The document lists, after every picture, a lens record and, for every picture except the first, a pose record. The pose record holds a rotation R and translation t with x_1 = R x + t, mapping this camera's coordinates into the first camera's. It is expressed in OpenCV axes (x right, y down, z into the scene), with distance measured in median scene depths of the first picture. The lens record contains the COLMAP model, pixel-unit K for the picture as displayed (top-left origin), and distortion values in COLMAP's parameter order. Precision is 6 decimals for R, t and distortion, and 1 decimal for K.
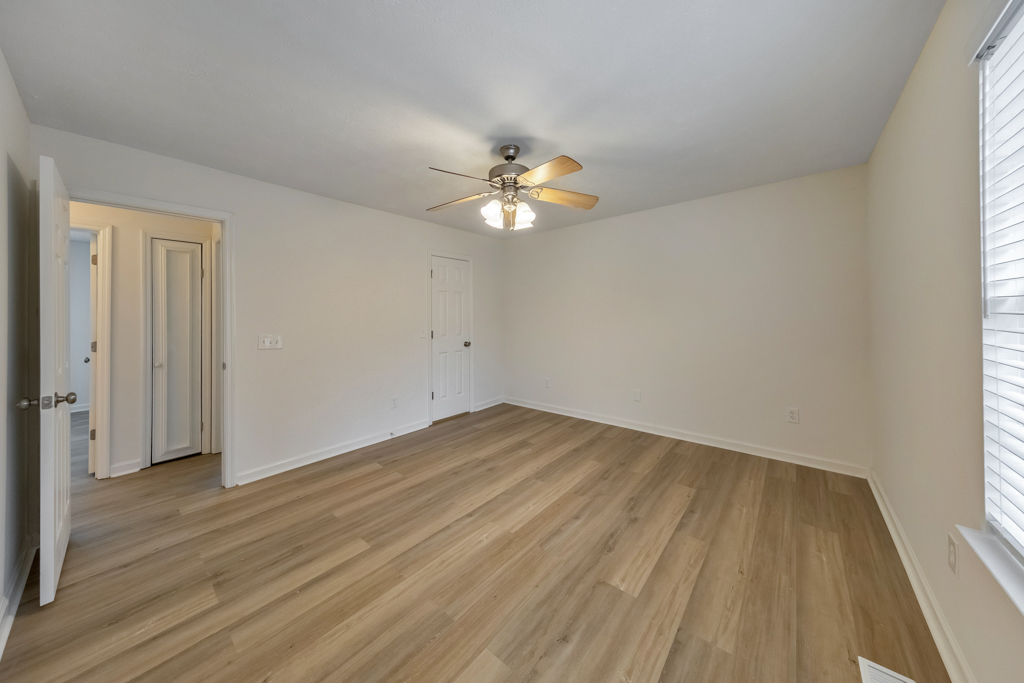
lens RADIAL K [[333.9, 0, 514.0], [0, 333.9, 314.0], [0, 0, 1]] dist [0.002364, -0.000009]
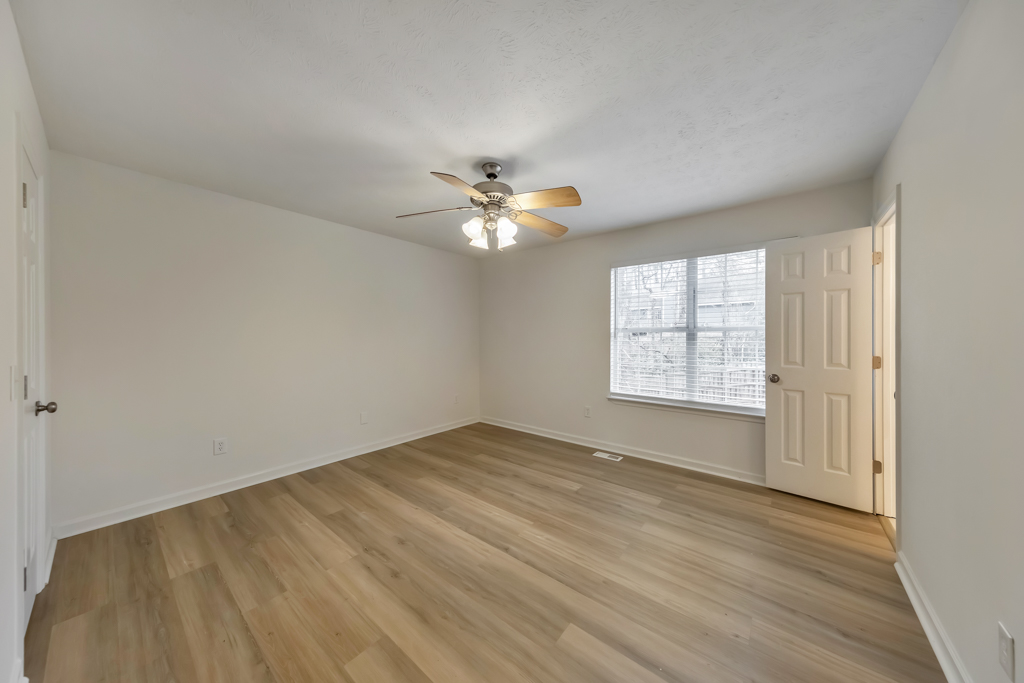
lens RADIAL K [[334.4, 0, 513.9], [0, 334.4, 336.6], [0, 0, 1]] dist [0.000552, -0.000034]
pose [[-0.016184, 0.012824, 0.999787, -1.041848], [-0.003842, 0.999910, -0.012888, 0.028633], [-0.999862, -0.004050, -0.016133, 0.980423]]
